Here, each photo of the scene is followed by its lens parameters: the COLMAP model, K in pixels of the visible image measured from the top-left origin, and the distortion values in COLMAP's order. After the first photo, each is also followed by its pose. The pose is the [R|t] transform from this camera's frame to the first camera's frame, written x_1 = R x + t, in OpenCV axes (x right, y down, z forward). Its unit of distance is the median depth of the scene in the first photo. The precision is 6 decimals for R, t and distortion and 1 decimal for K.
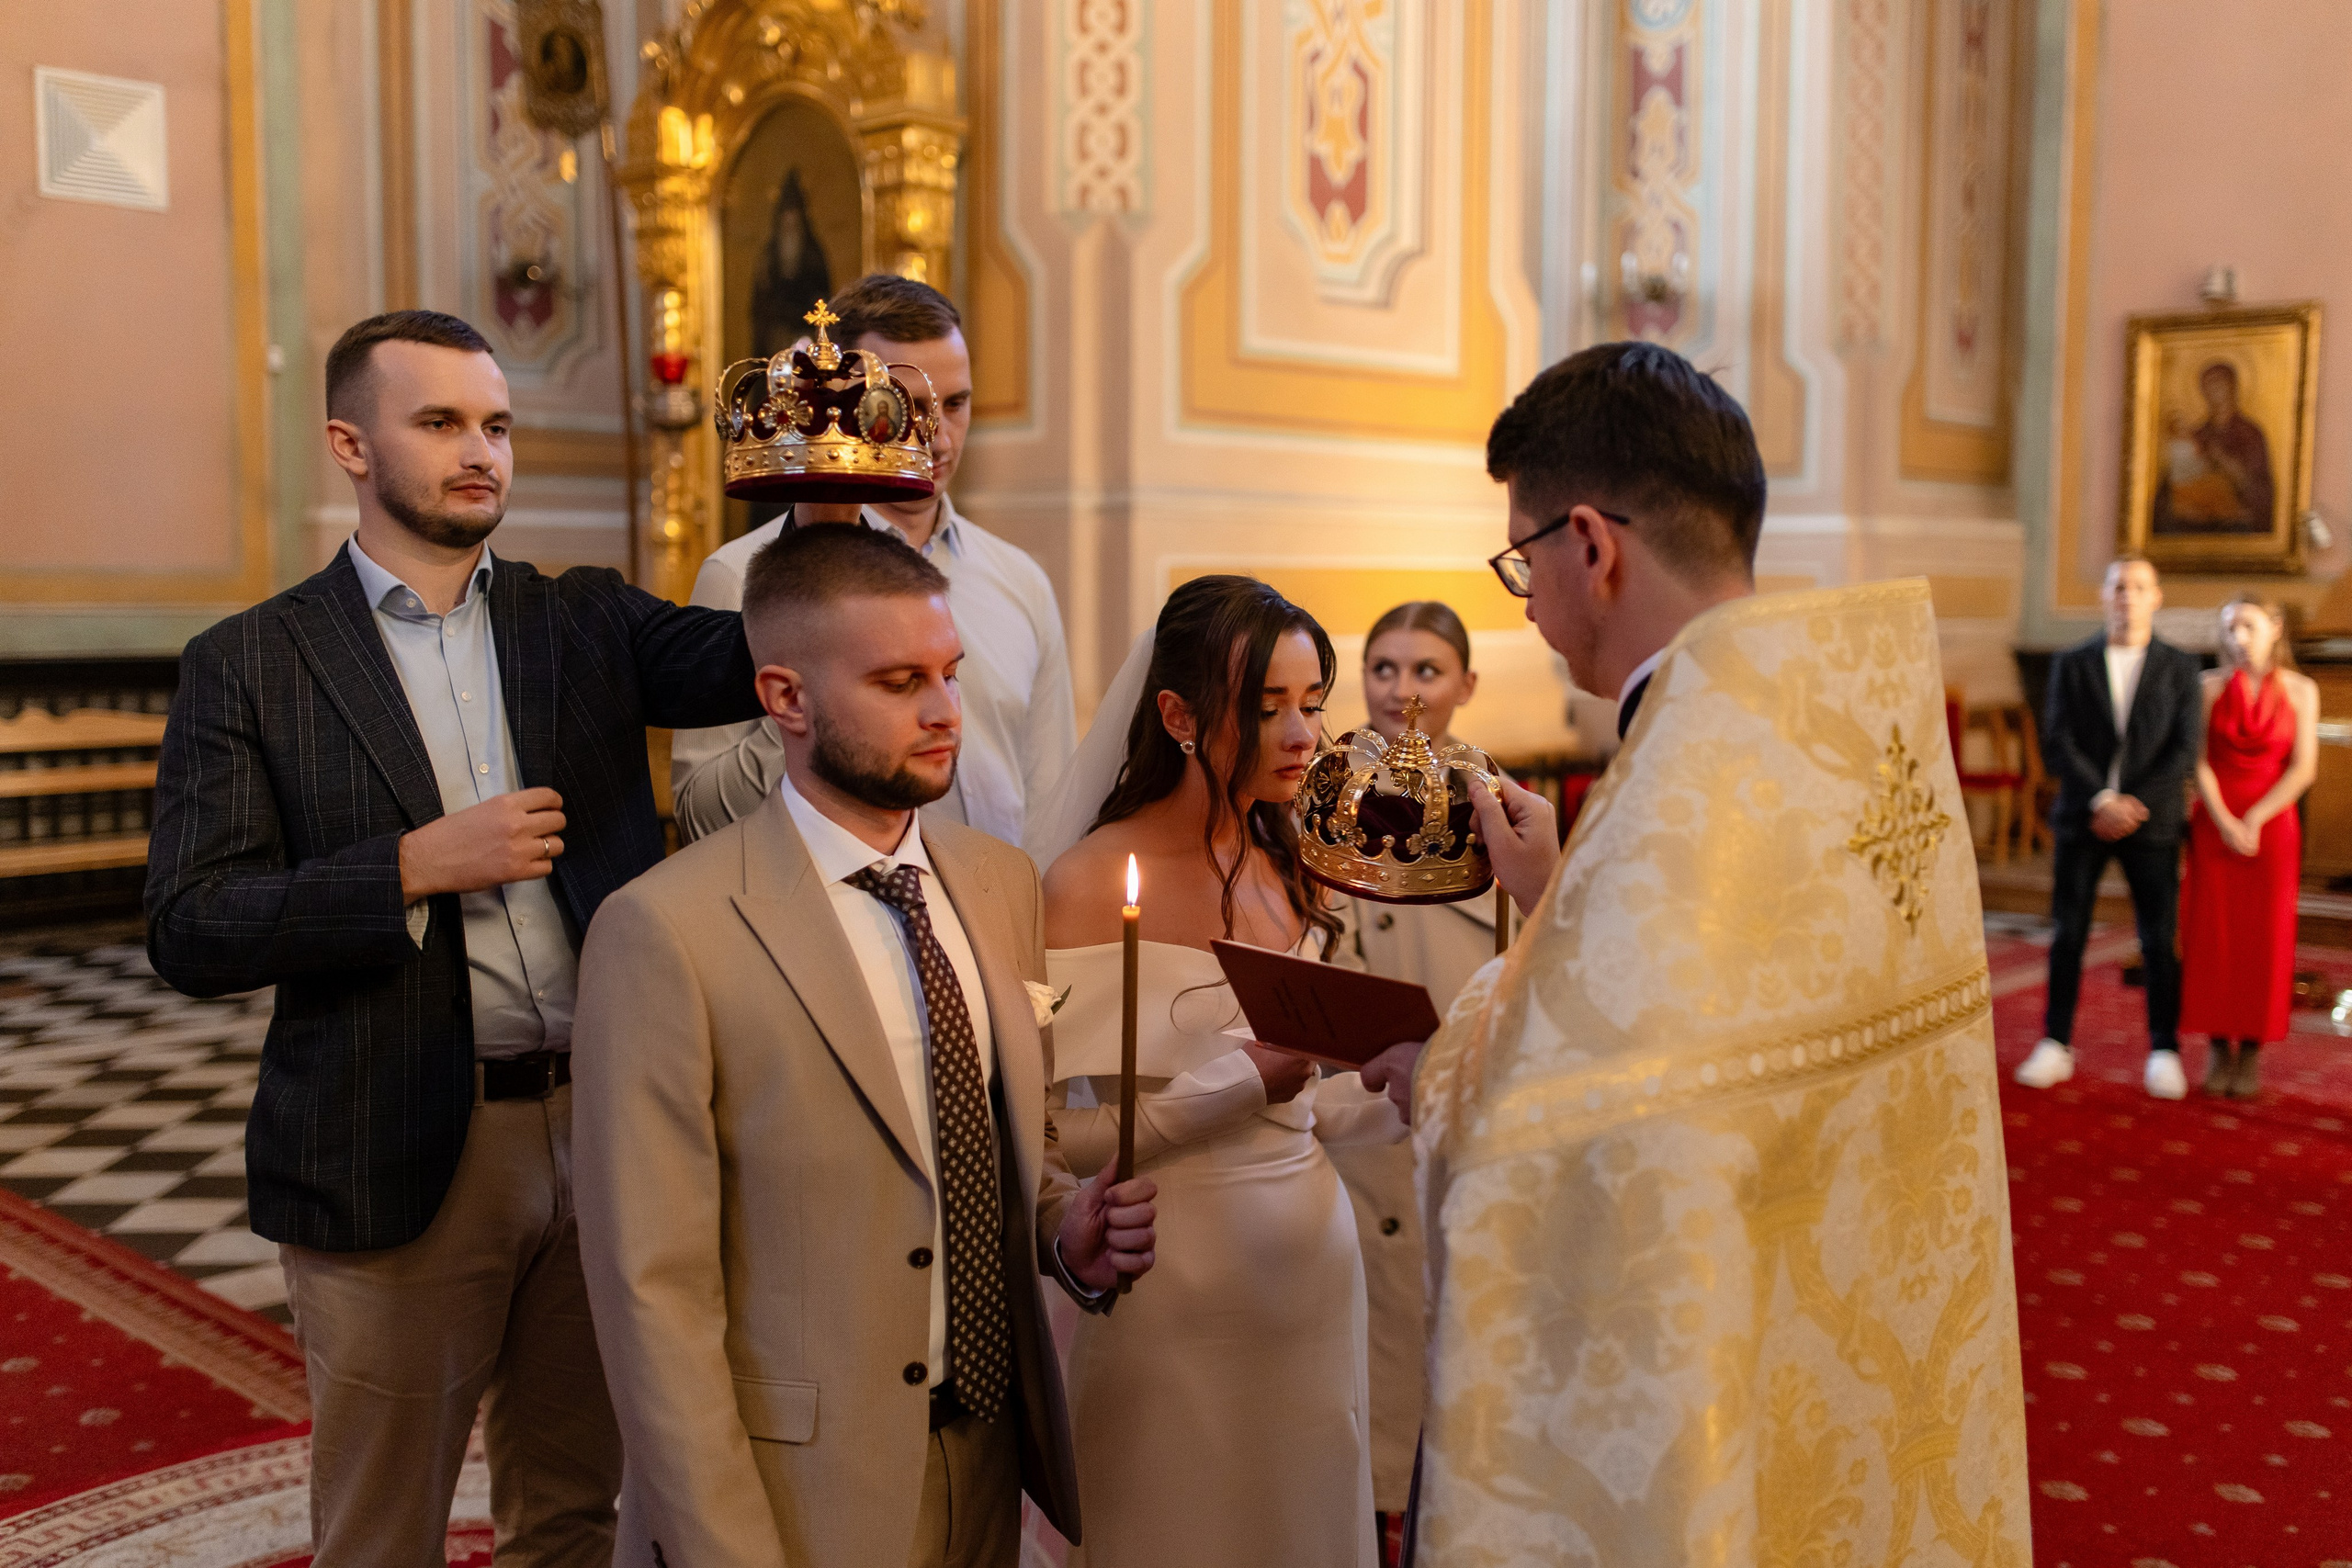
lens RADIAL K [[2254.8, 0, 1184.9], [0, 2254.8, 782.1], [0, 0, 1]] dist [-0.007910, 0.026463]
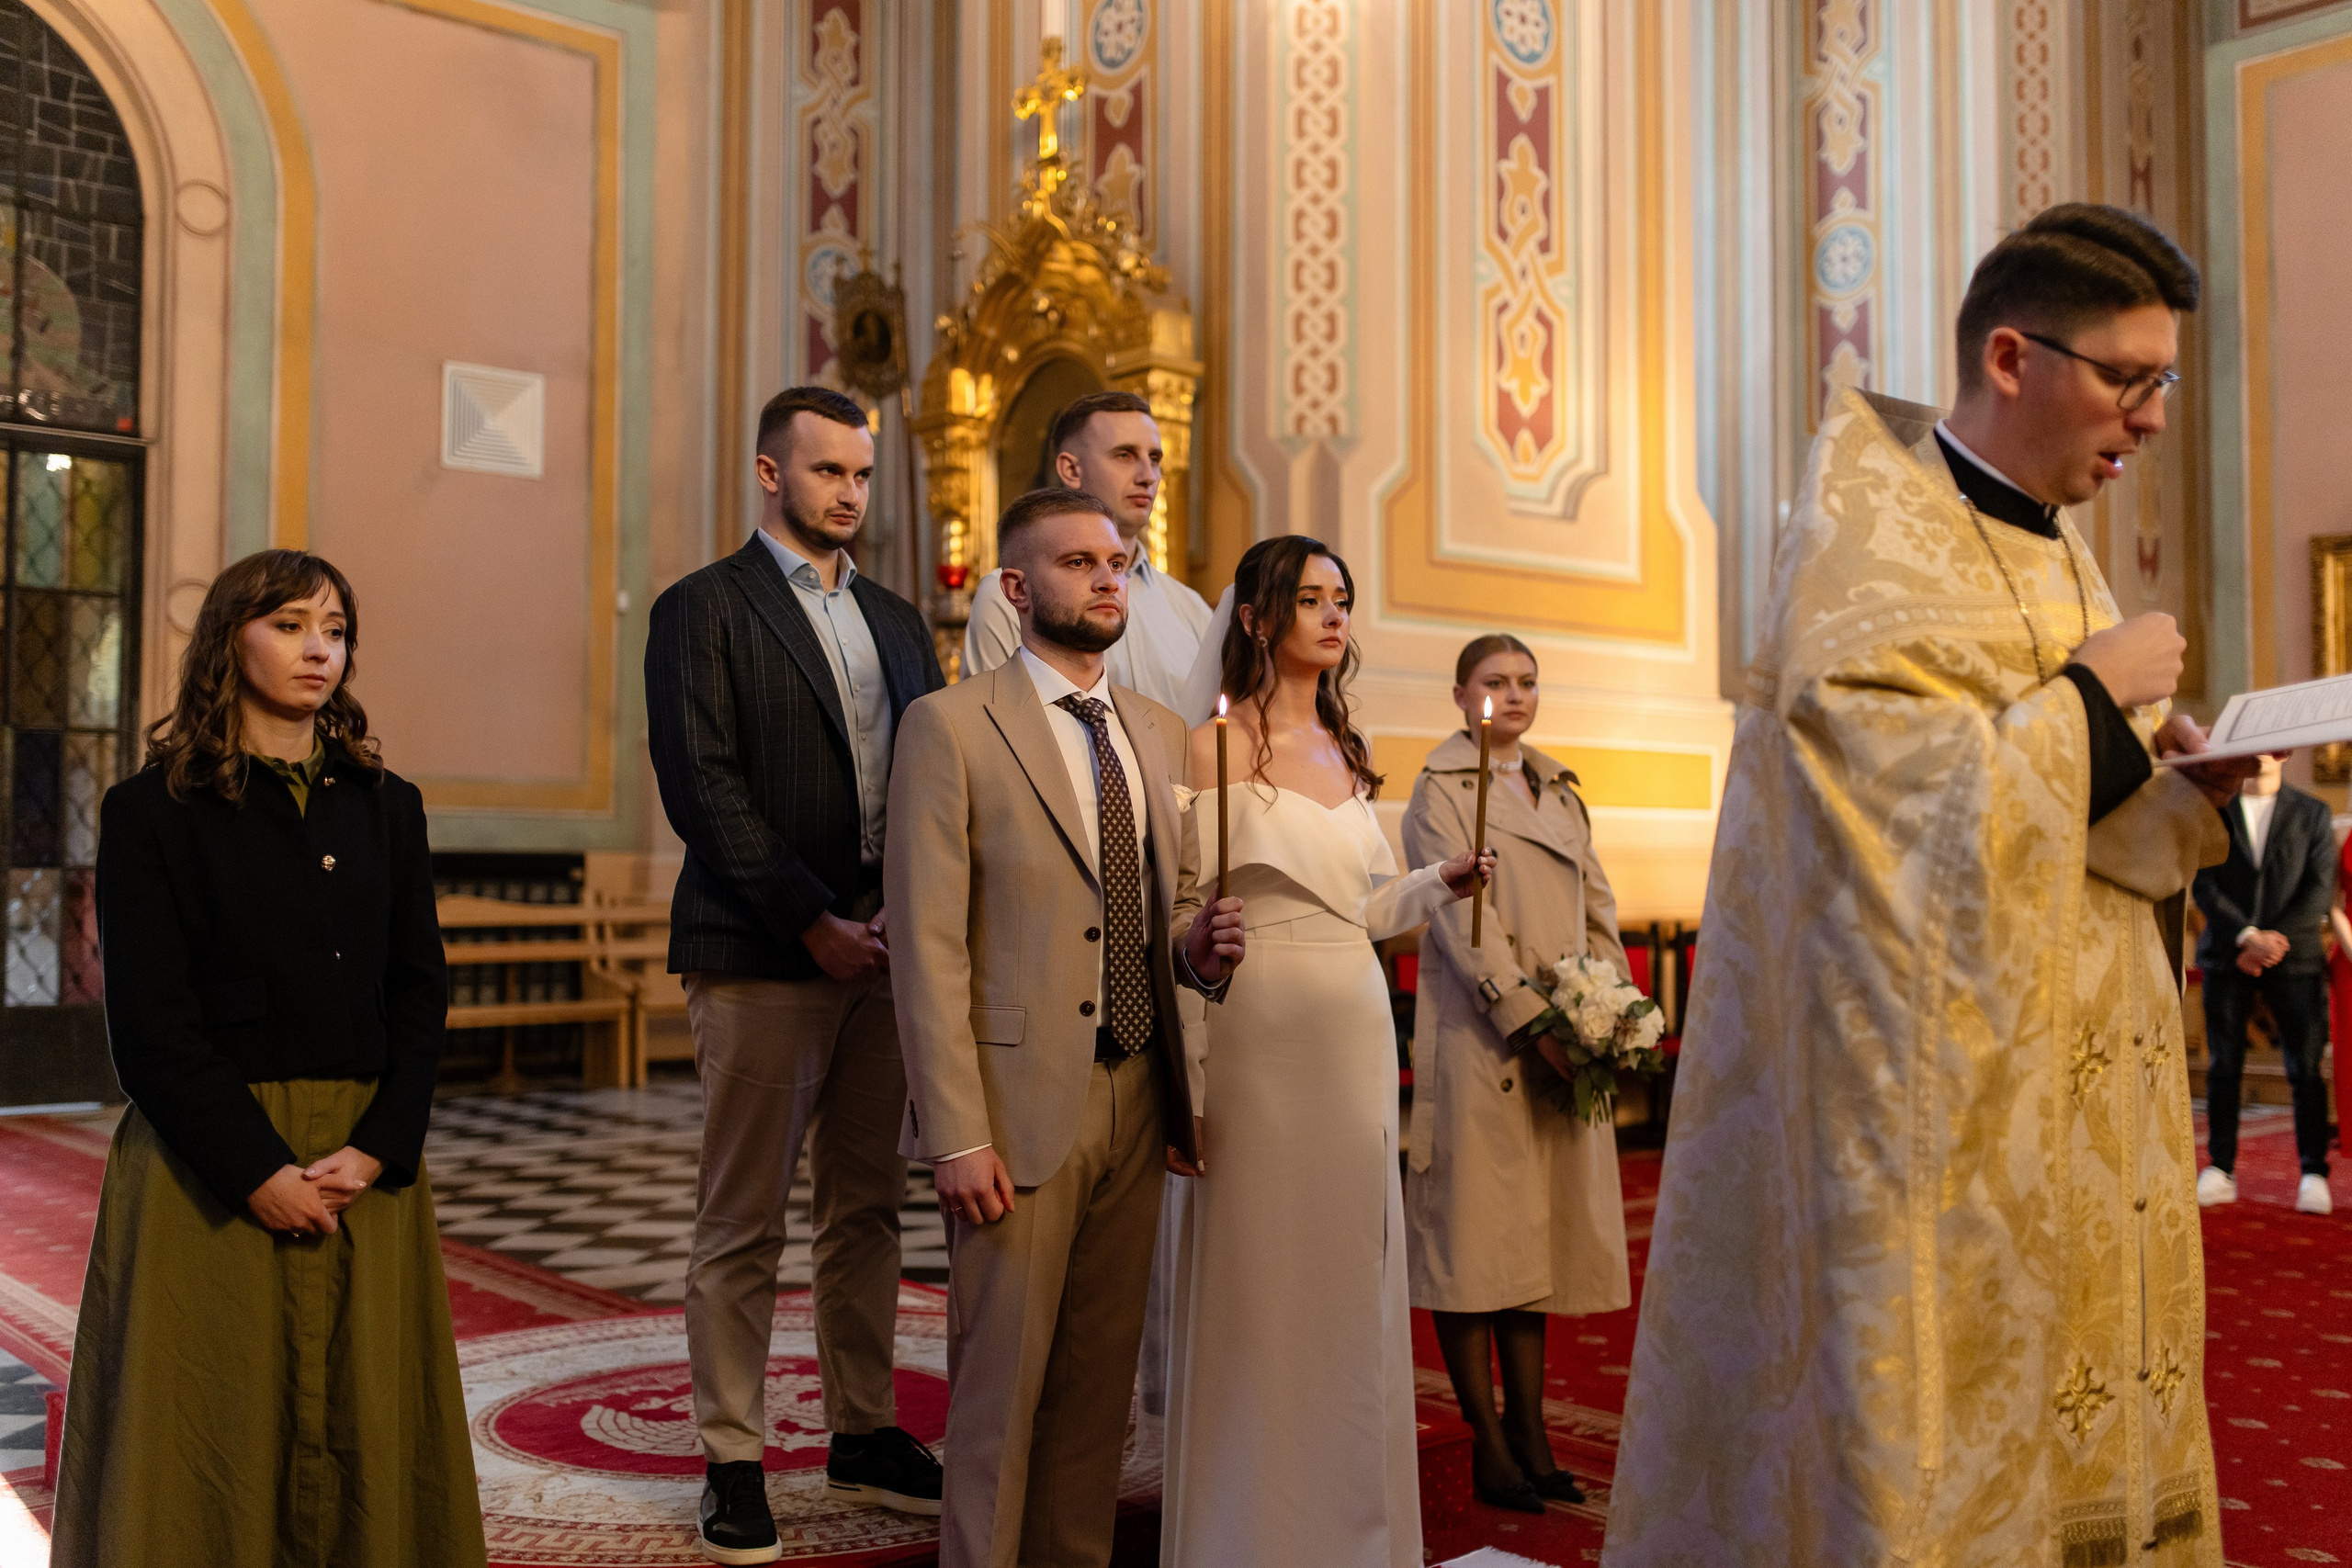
lens RADIAL K [[2264.7, 0, 1173.0], [0, 2264.7, 785.9], [0, 0, 1]] dist [0.006385, -0.002456]
pose [[0.991980, -0.008573, -0.126101, 0.035526], [-0.008296, 0.991129, -0.132644, 0.081648], [0.126119, 0.132627, 0.983109, -0.142144]]
